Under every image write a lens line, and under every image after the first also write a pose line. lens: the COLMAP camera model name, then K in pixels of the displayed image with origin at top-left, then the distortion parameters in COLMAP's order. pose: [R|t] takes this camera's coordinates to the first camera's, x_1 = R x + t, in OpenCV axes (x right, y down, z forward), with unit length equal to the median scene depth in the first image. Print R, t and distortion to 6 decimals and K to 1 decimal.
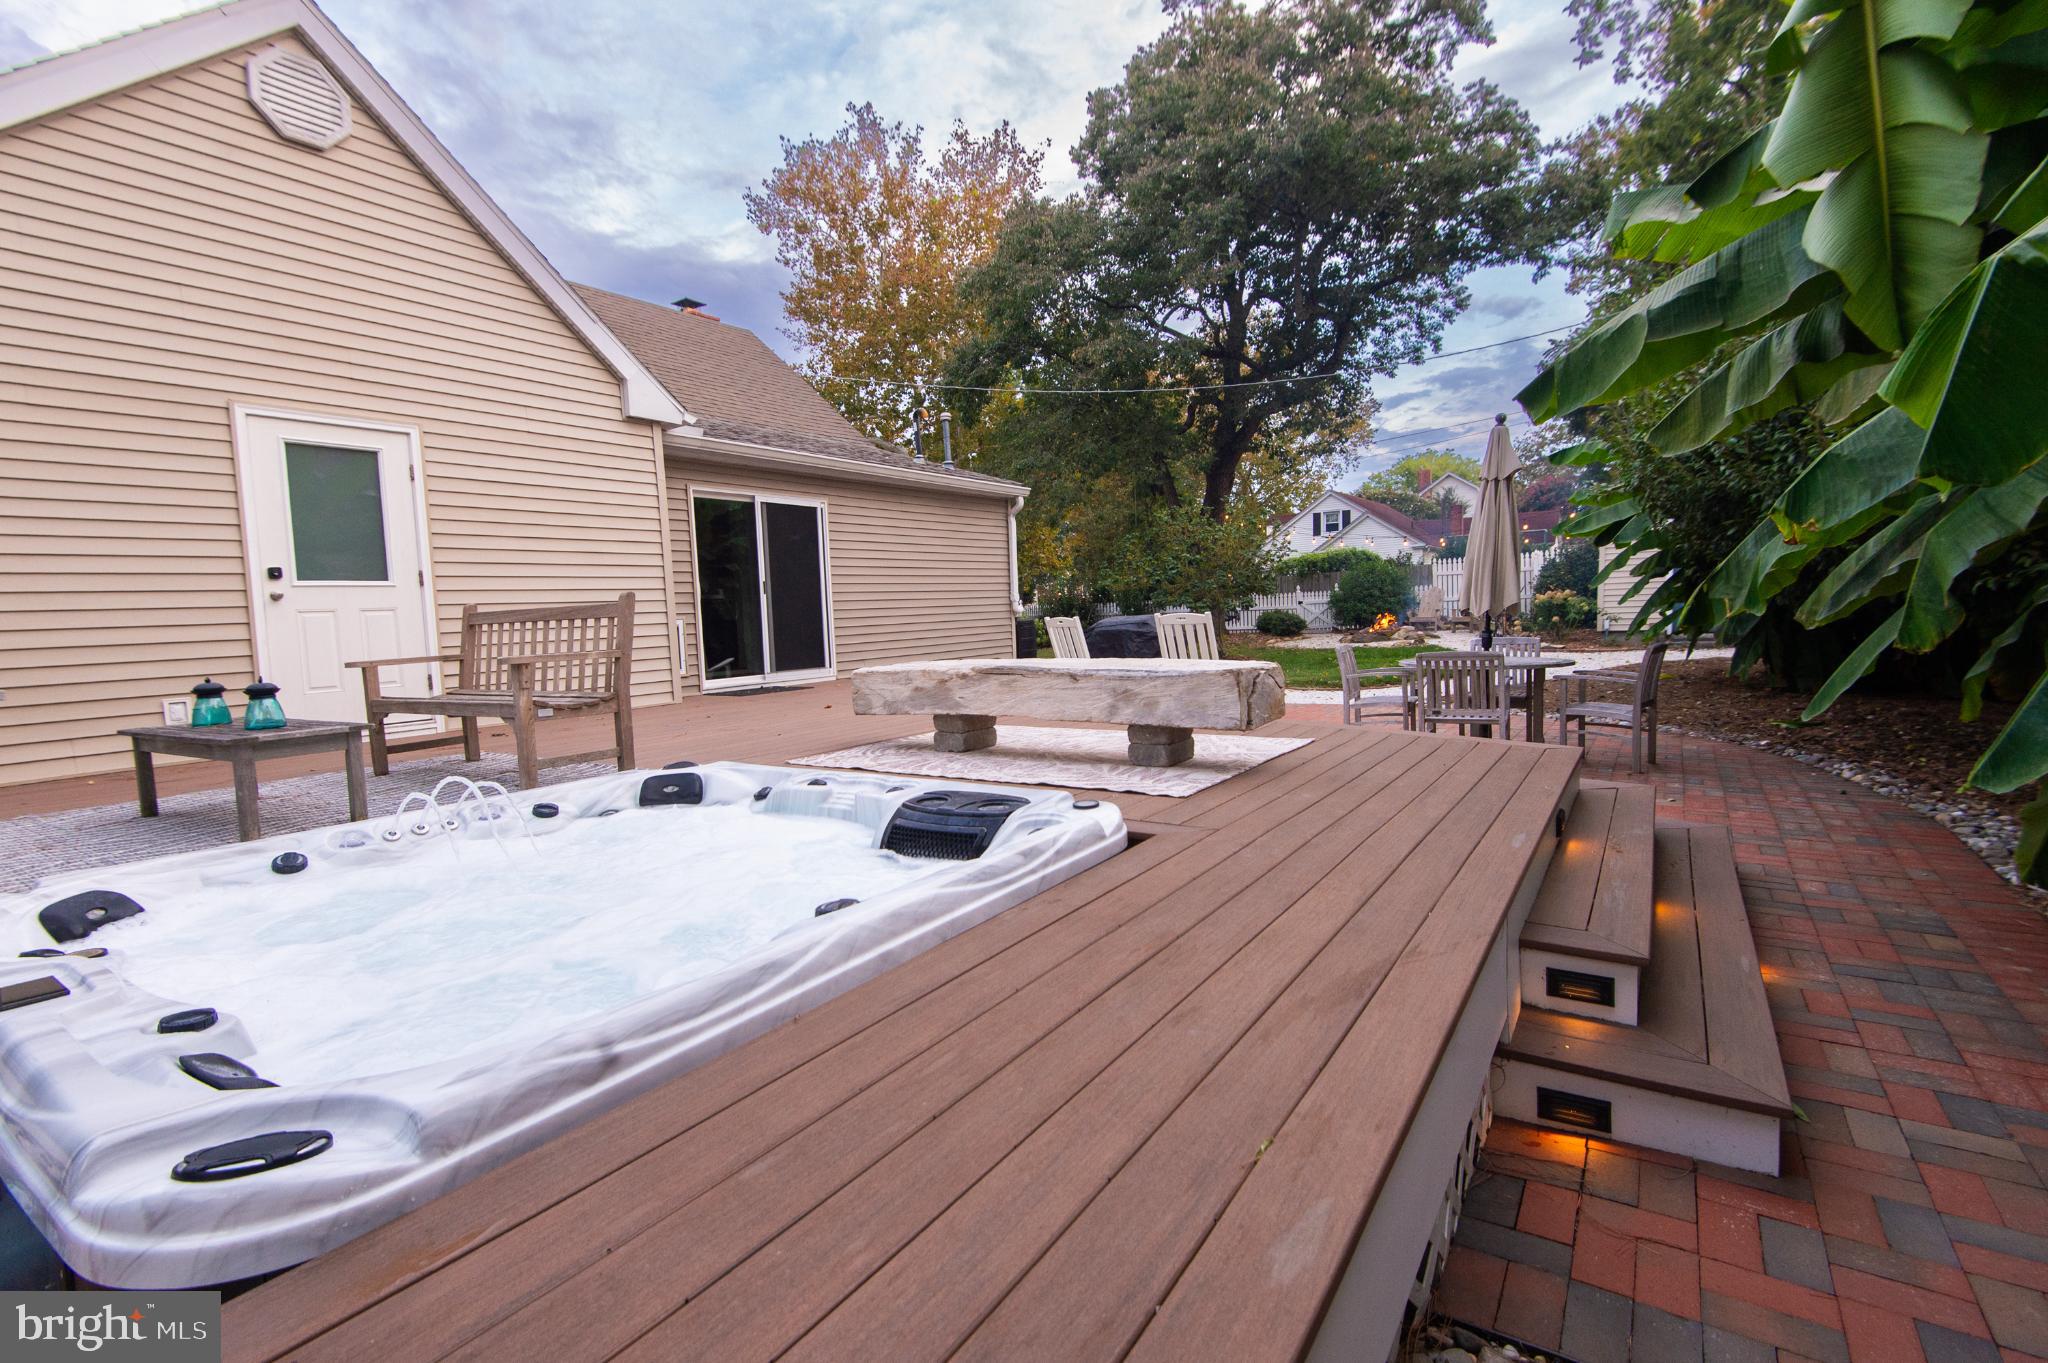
lens RADIAL K [[927.5, 0, 1027.9], [0, 927.5, 674.9], [0, 0, 1]] dist [0.026373, -0.017378]
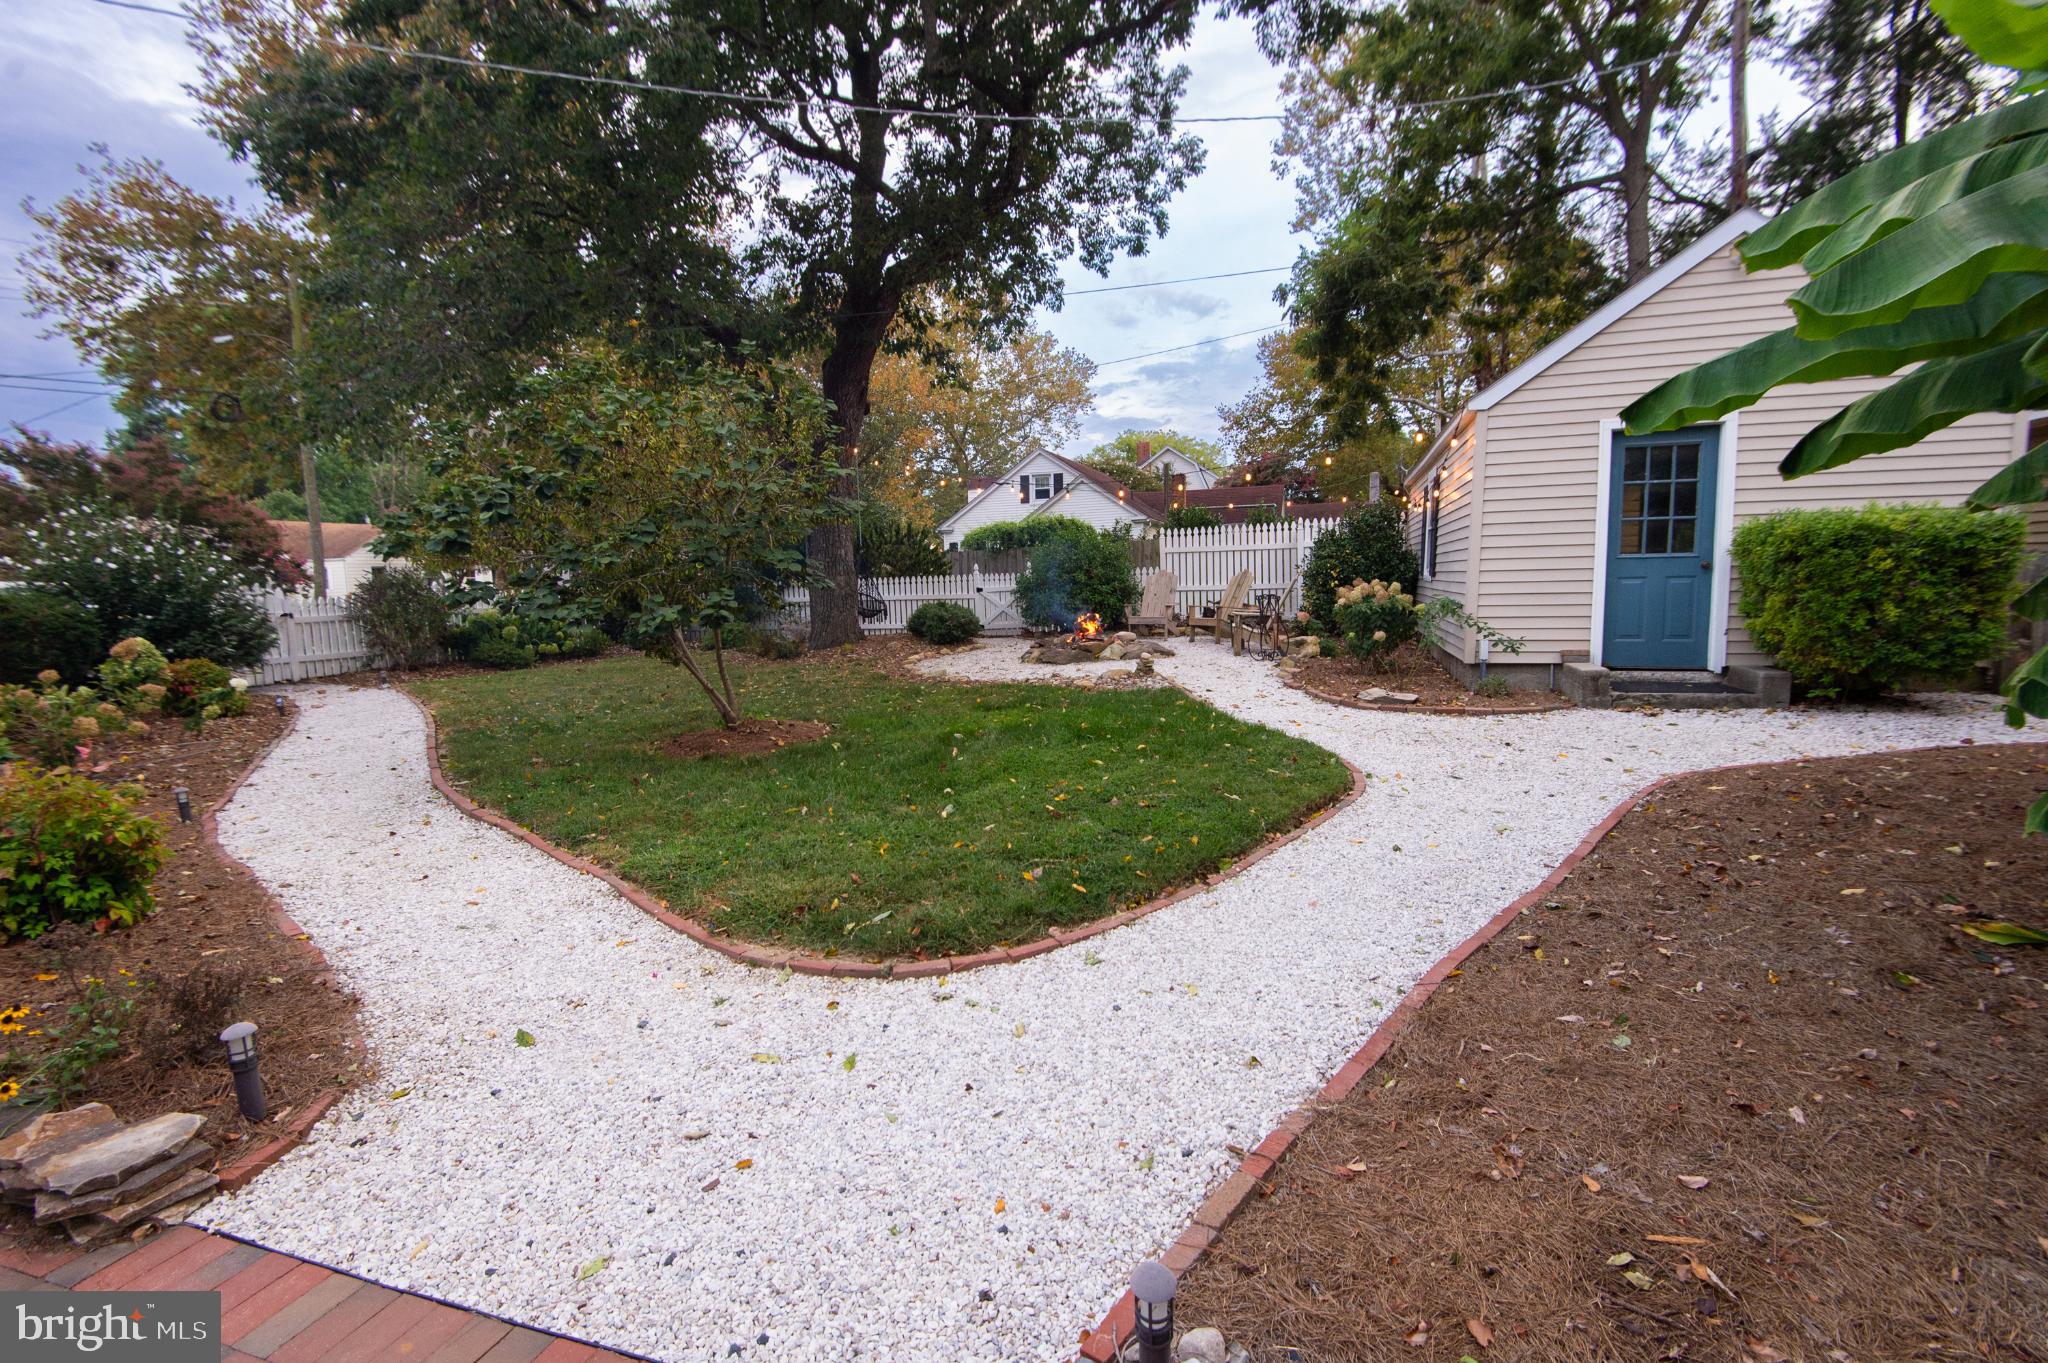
lens RADIAL K [[927.5, 0, 1027.9], [0, 927.5, 674.9], [0, 0, 1]] dist [0.026373, -0.017378]
pose [[0.961569, -0.016058, 0.274092, 0.146523], [0.008925, 0.999589, 0.027250, -0.035149], [-0.274417, -0.023757, 0.961317, 0.353432]]
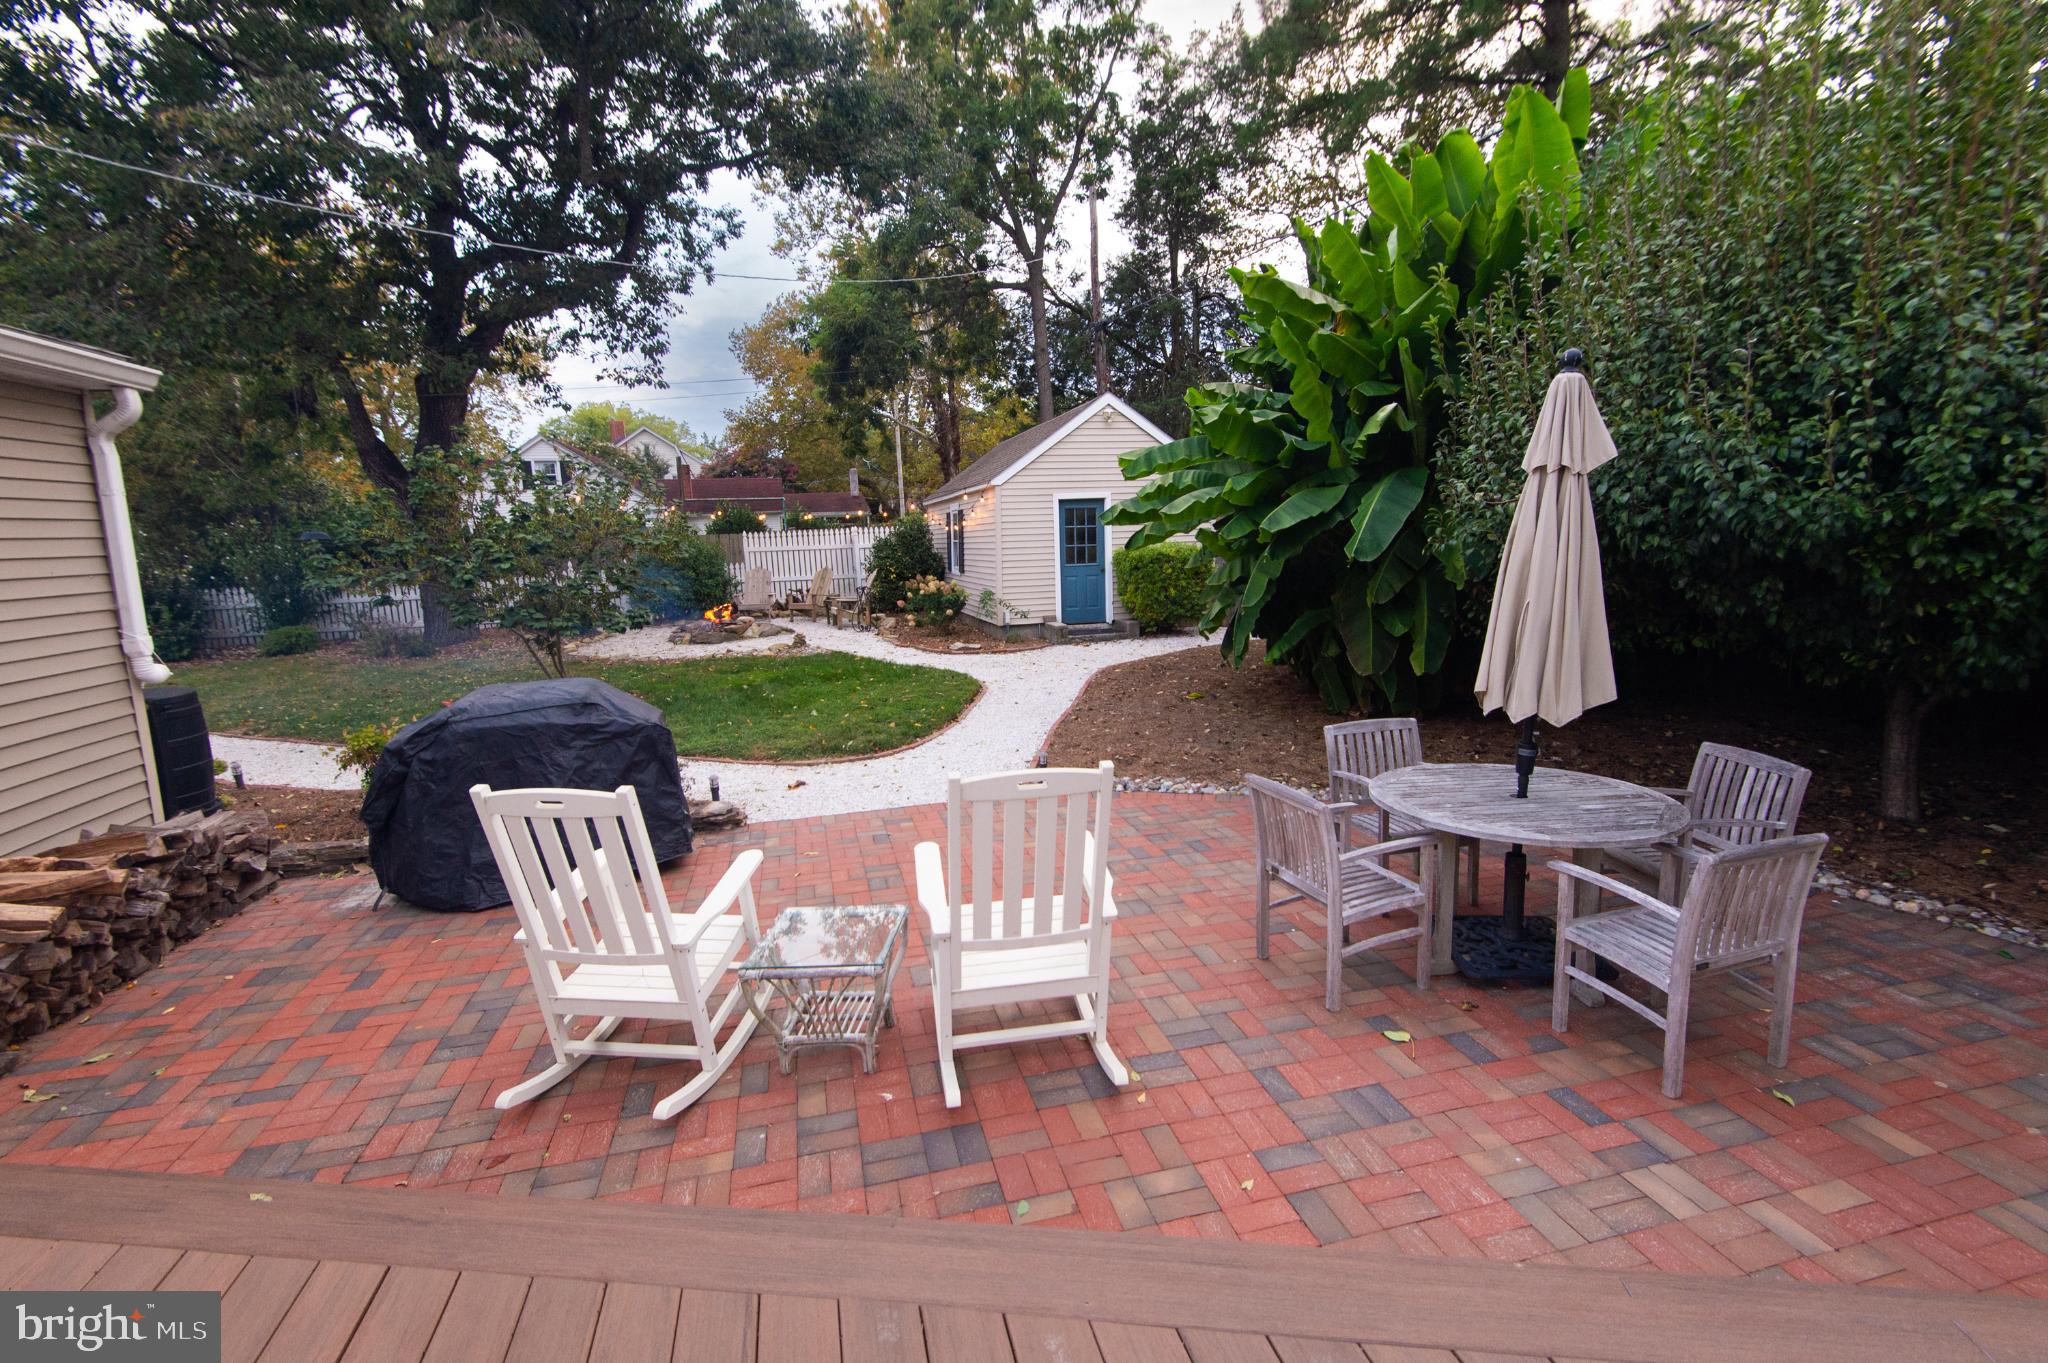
lens RADIAL K [[927.5, 0, 1027.9], [0, 927.5, 674.9], [0, 0, 1]] dist [0.026373, -0.017378]
pose [[0.662009, -0.095242, 0.743419, -0.031510], [0.059746, 0.995443, 0.074326, -0.040002], [-0.747110, -0.004788, 0.664683, 0.230407]]
